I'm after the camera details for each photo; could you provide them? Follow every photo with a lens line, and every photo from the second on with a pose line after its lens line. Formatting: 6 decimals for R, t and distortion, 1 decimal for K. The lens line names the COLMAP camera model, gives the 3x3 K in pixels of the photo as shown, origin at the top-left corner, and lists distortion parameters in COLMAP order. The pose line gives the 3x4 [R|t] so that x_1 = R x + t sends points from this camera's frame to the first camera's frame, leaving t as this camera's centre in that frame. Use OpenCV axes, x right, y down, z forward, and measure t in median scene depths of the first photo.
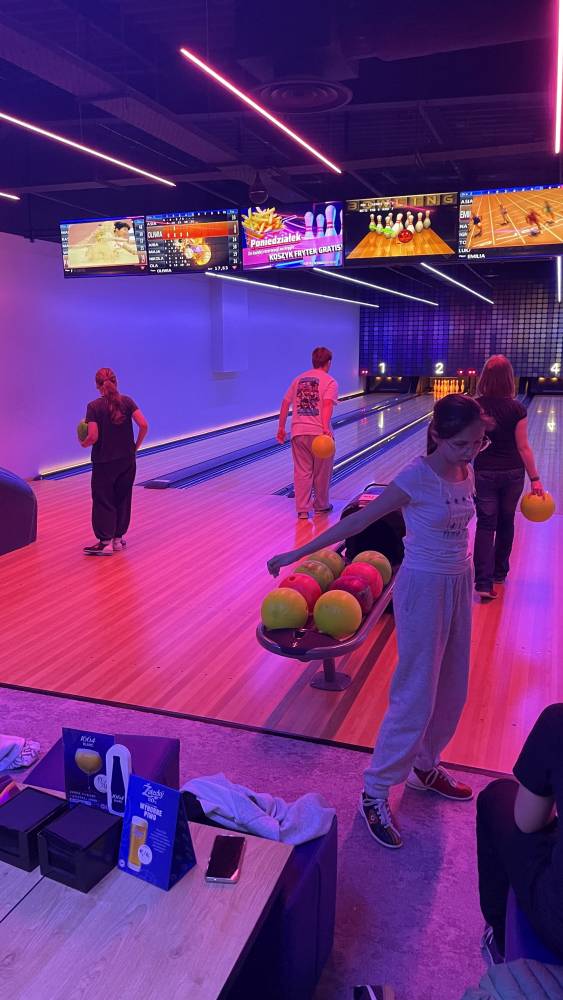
lens RADIAL K [[744.4, 0, 277.3], [0, 744.4, 490.4], [0, 0, 1]] dist [0.079928, -0.113519]
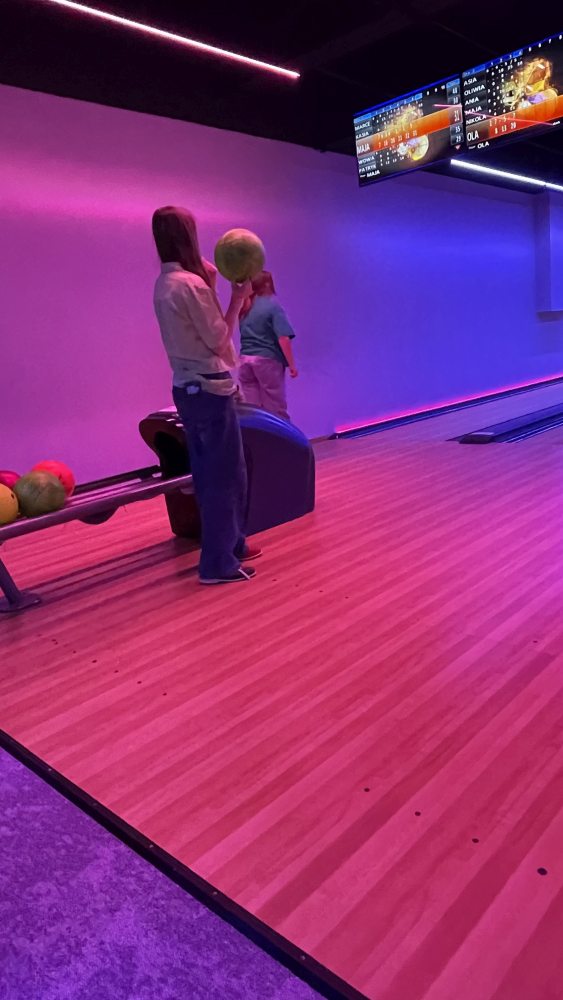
lens RADIAL K [[673.8, 0, 282.5], [0, 673.8, 496.0], [0, 0, 1]] dist [0.000668, -0.019452]
pose [[0.913085, 0.002724, -0.407760, -0.066301], [0.016448, 0.998918, 0.043506, 0.019184], [0.407437, -0.046432, 0.912052, 0.309738]]
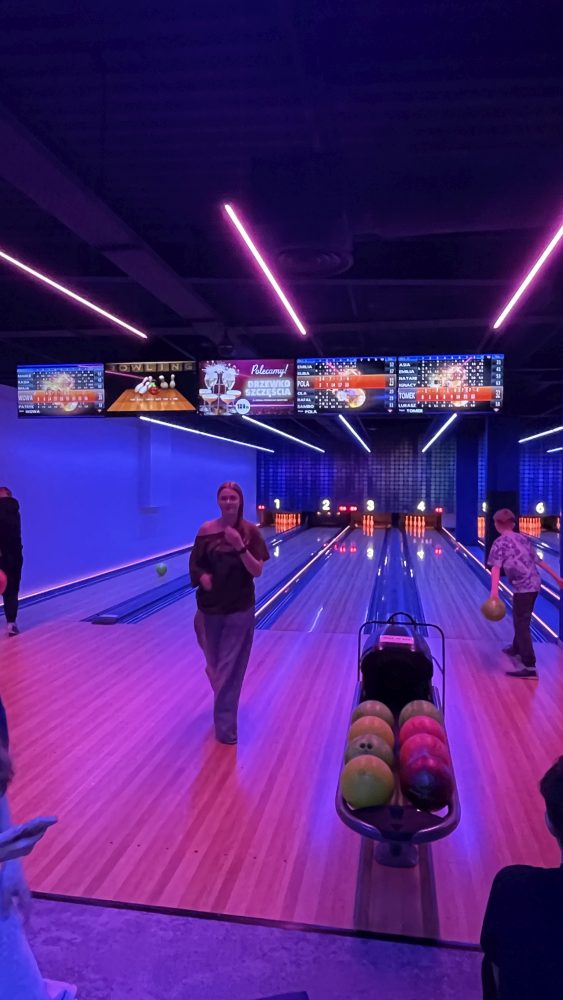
lens RADIAL K [[661.2, 0, 284.3], [0, 661.2, 497.0], [0, 0, 1]] dist [0.004844, -0.020859]
pose [[0.983410, 0.010243, 0.181108, -0.094069], [0.020793, 0.985458, -0.168643, -0.016981], [-0.180201, 0.169611, 0.968896, 0.080187]]
